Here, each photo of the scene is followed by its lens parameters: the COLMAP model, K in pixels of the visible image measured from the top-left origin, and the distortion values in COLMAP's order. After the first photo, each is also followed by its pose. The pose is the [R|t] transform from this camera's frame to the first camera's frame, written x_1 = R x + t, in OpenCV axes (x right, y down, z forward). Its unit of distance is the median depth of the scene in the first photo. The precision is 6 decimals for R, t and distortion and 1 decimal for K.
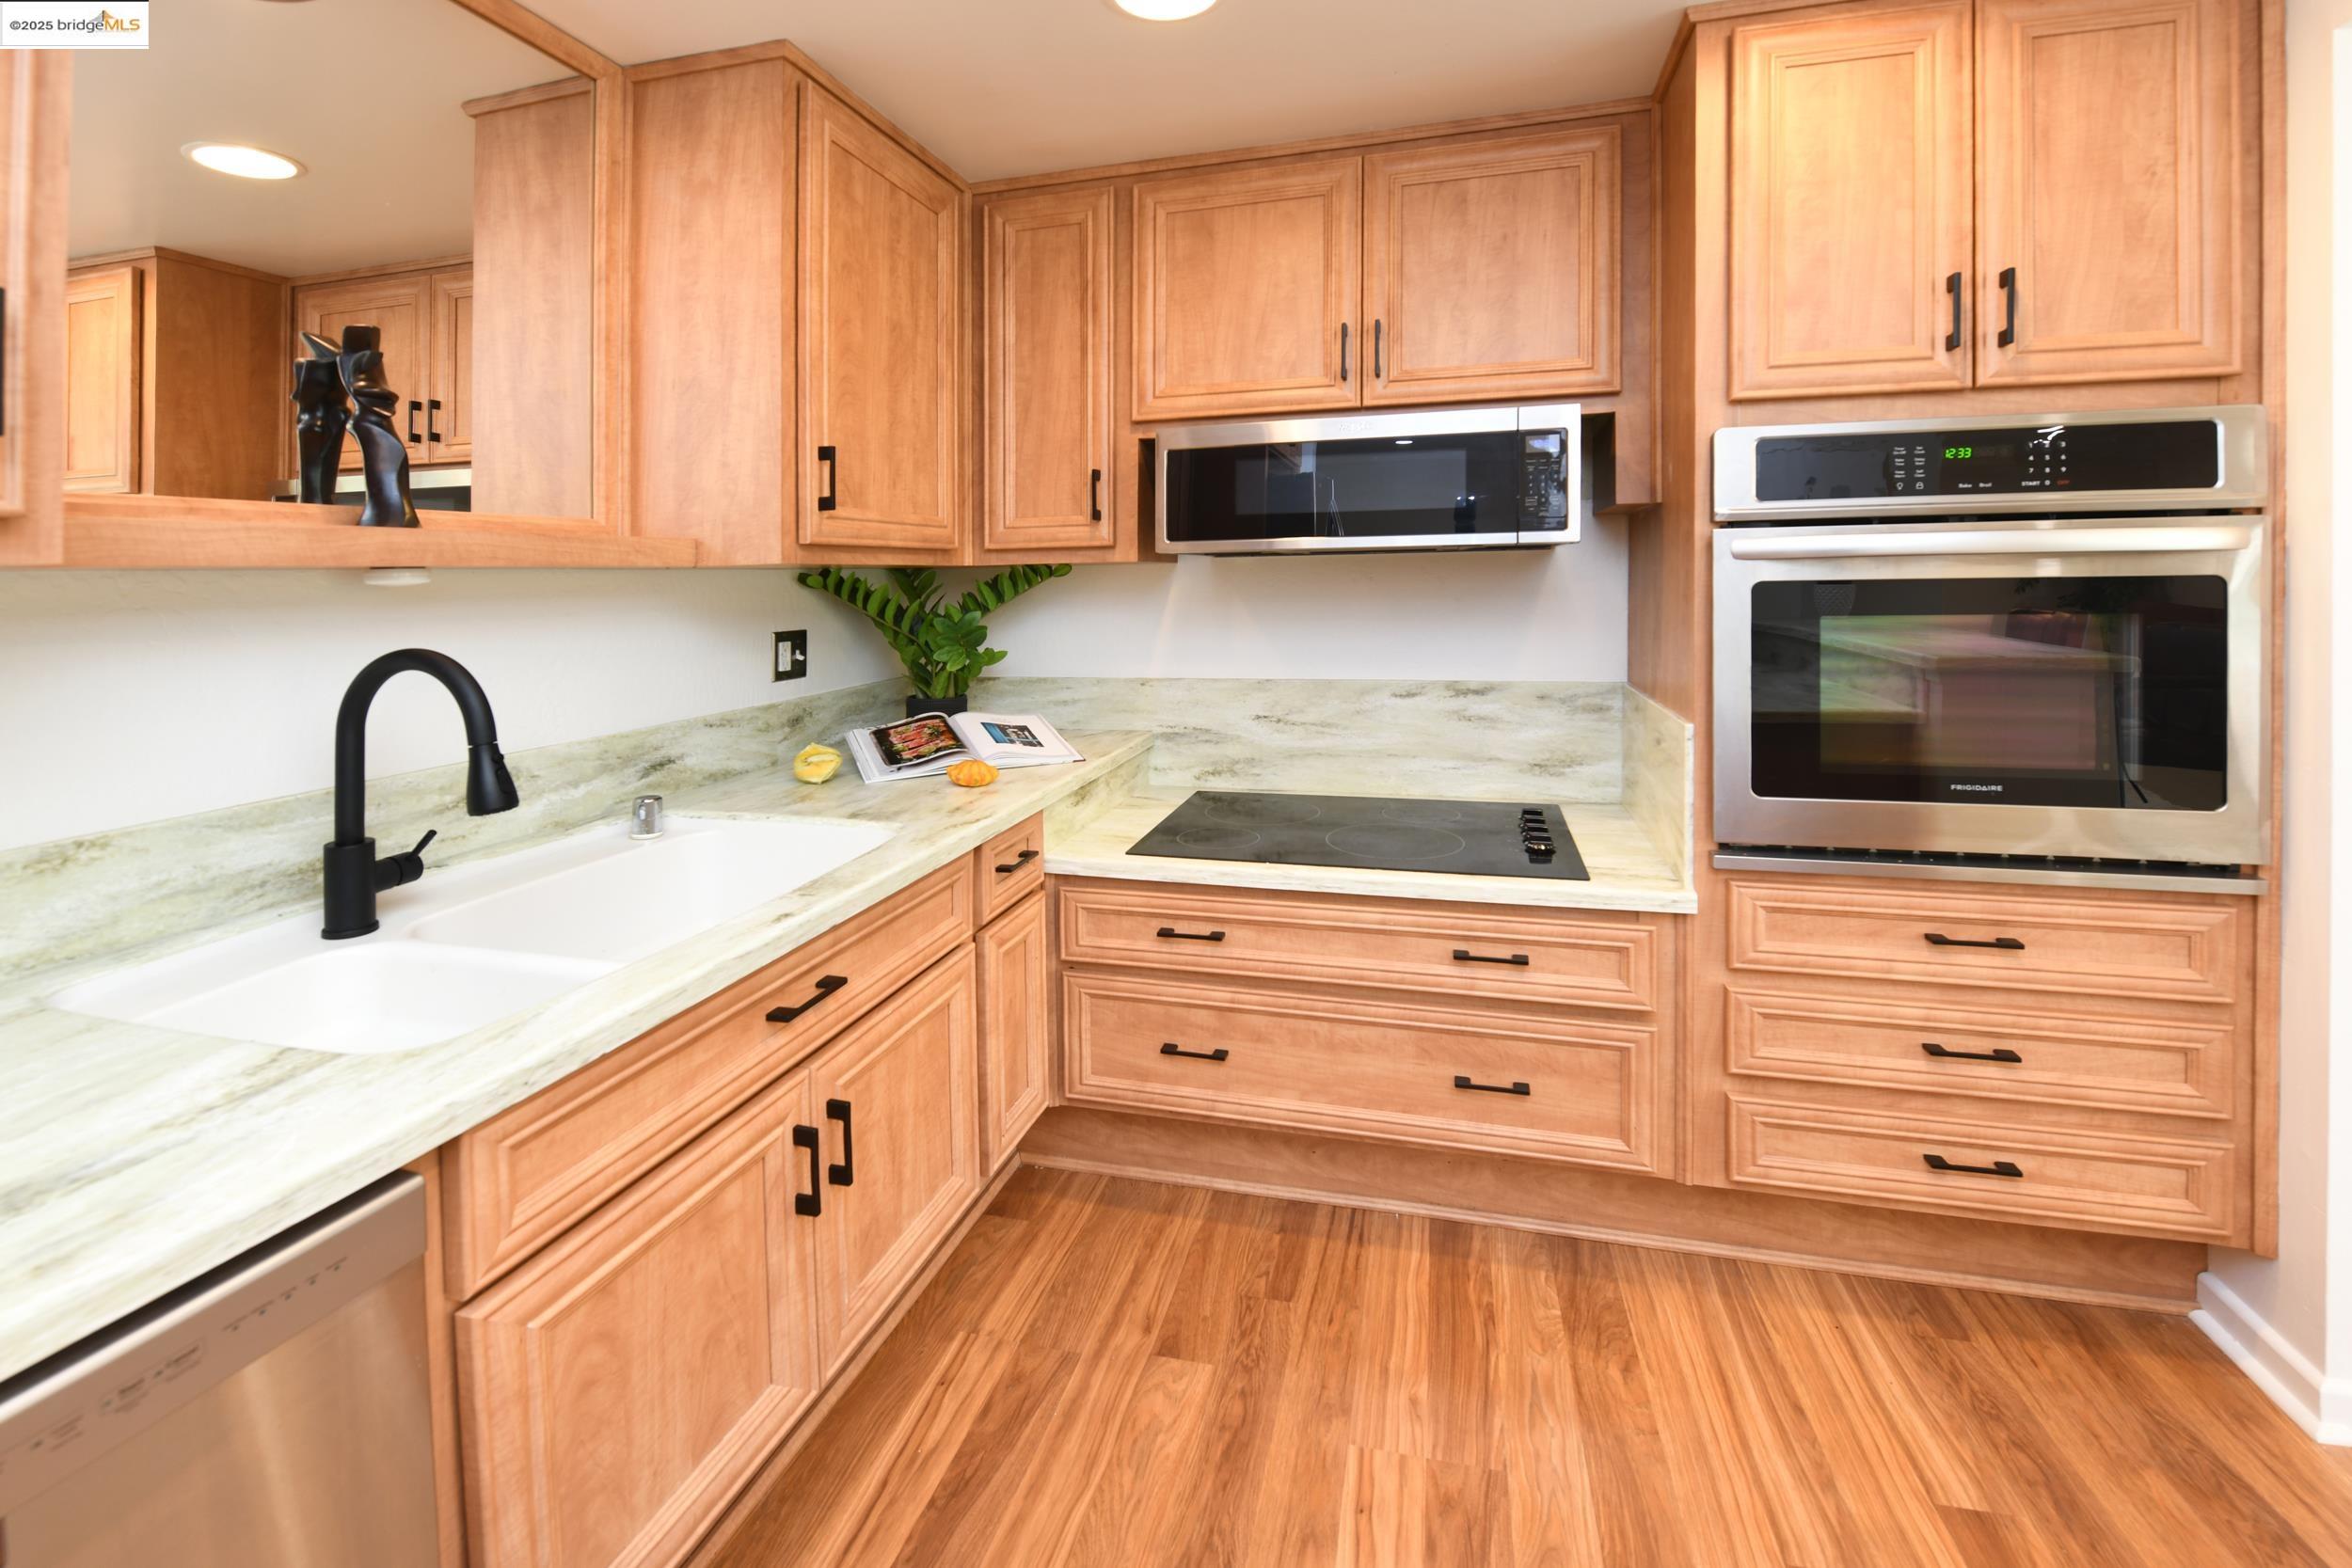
lens RADIAL K [[1021.7, 0, 1133.2], [0, 1021.7, 606.7], [0, 0, 1]] dist [-0.008261, -0.001979]
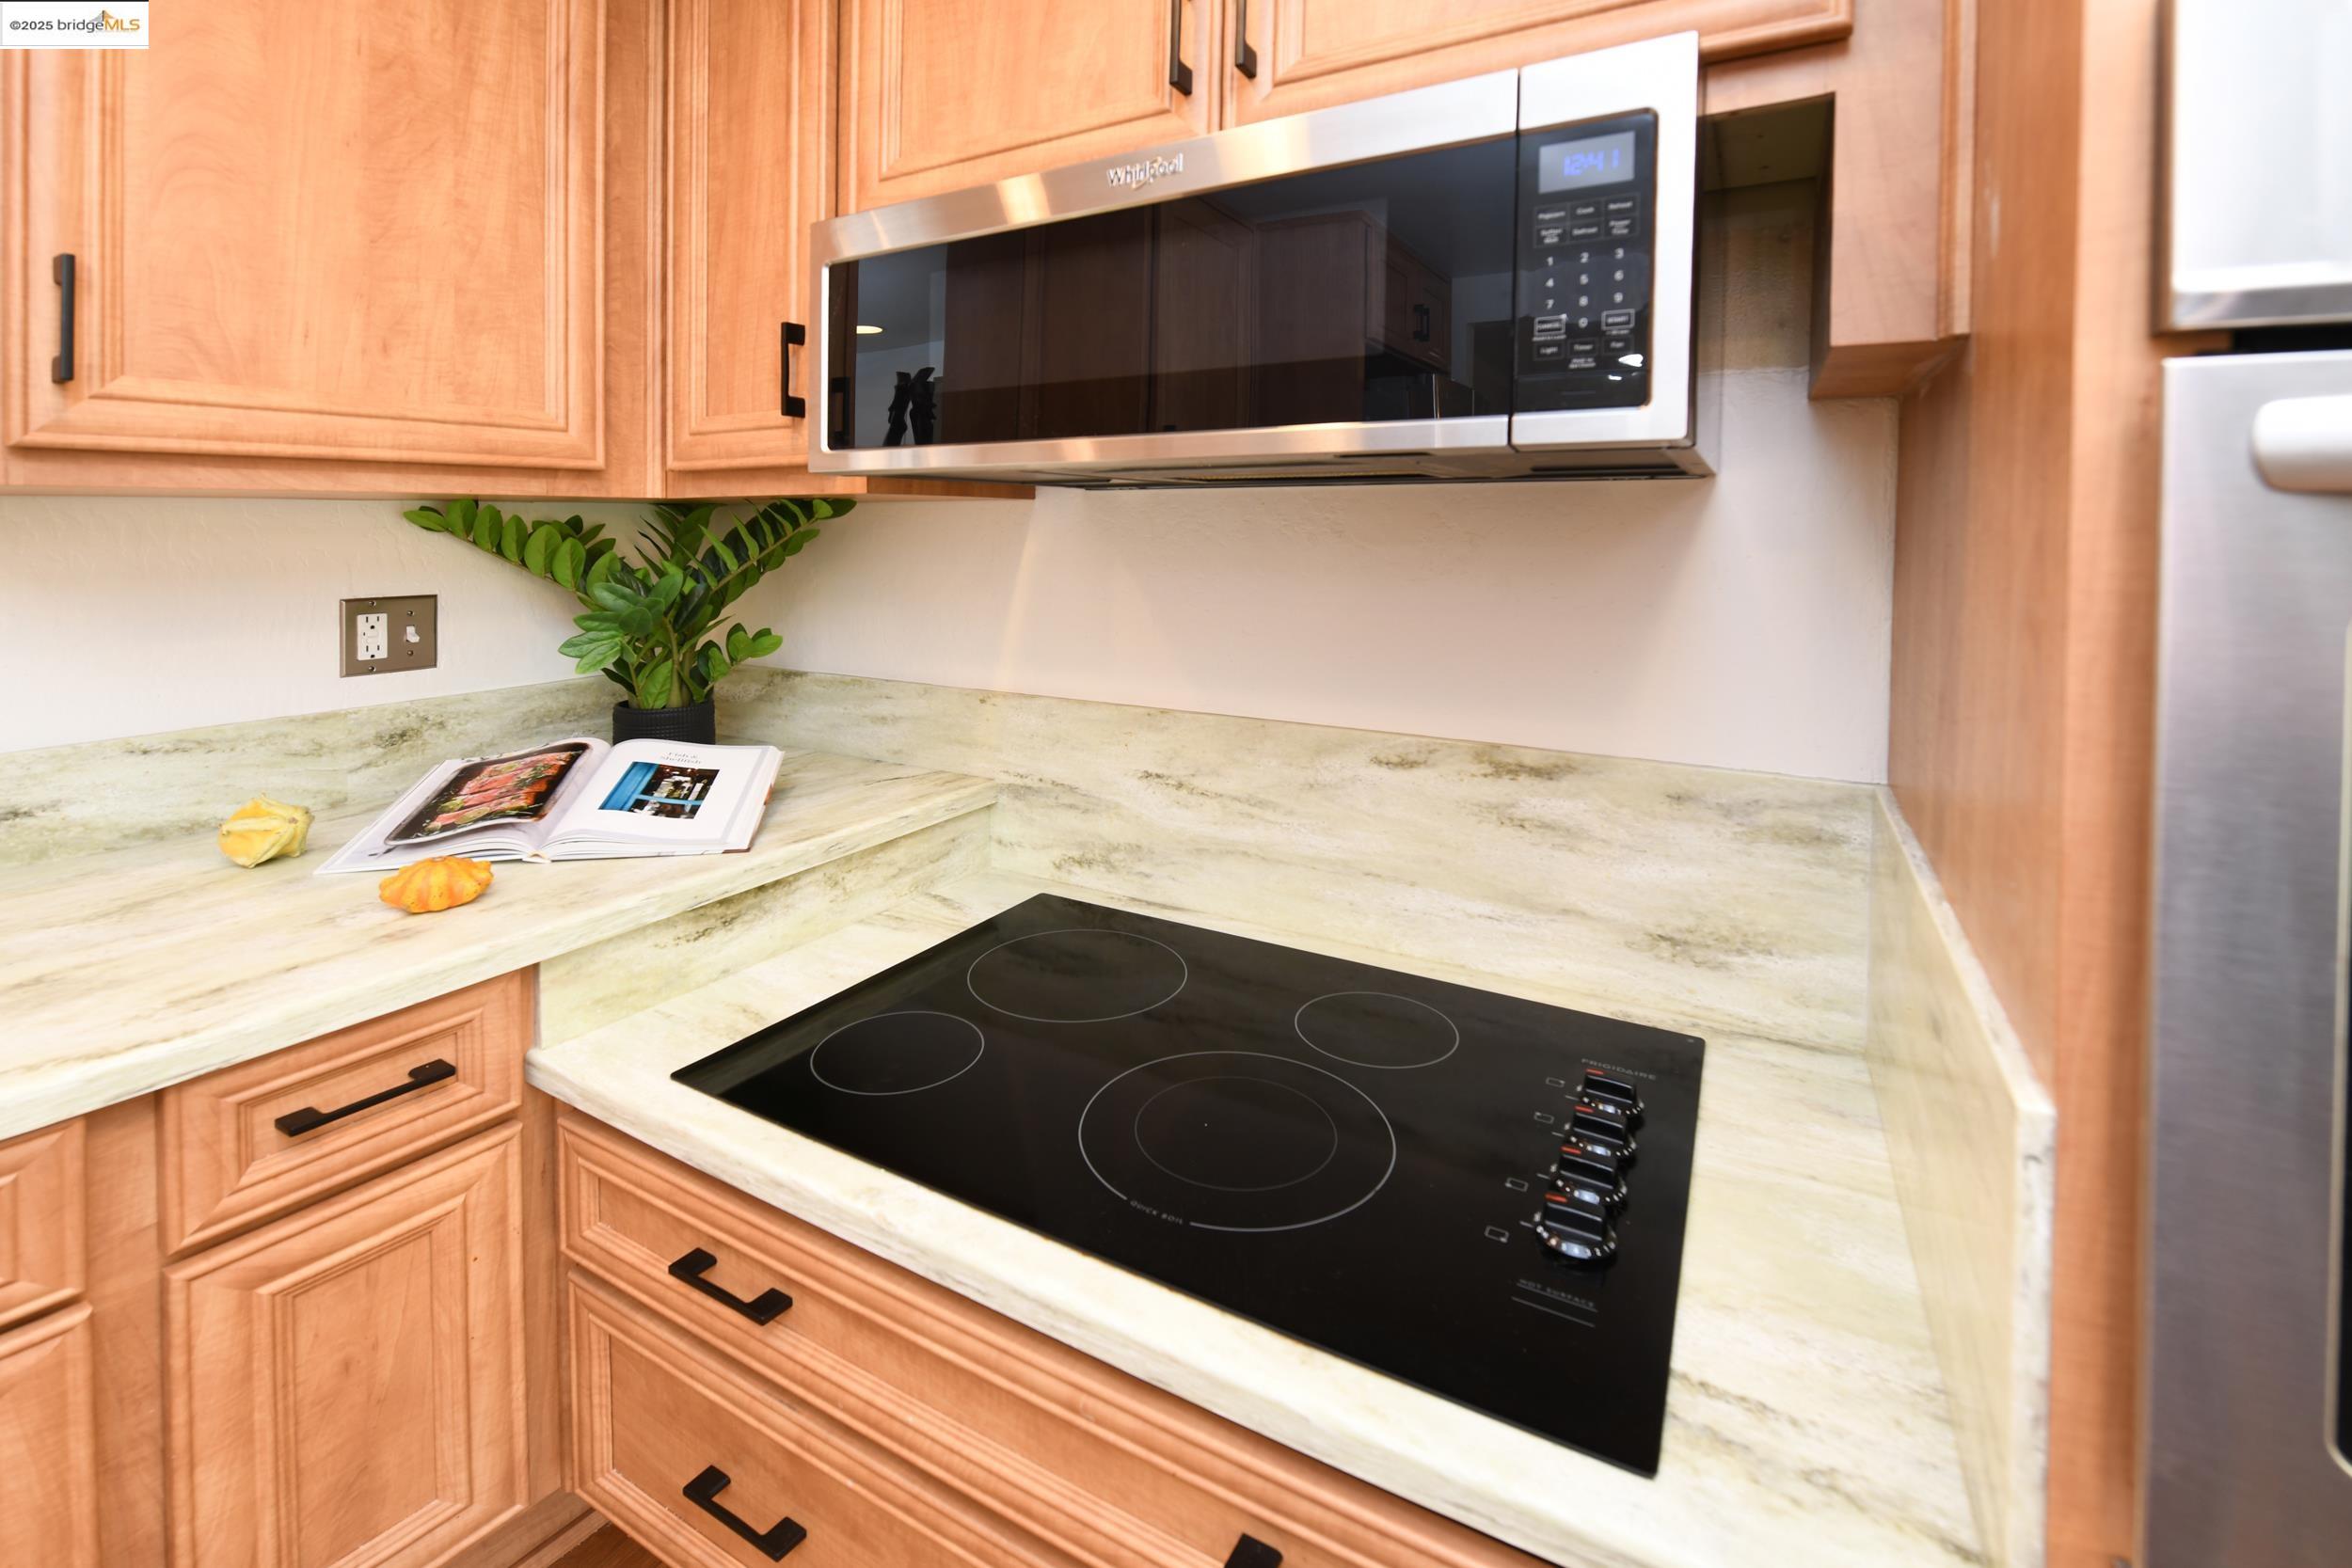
lens RADIAL K [[1021.7, 0, 1166.8], [0, 1021.7, 568.1], [0, 0, 1]] dist [-0.008261, -0.001979]
pose [[0.968270, 0.027274, -0.248412, 0.302754], [-0.023286, 0.999549, 0.018981, -0.017612], [0.248818, -0.012595, 0.968468, 0.525879]]
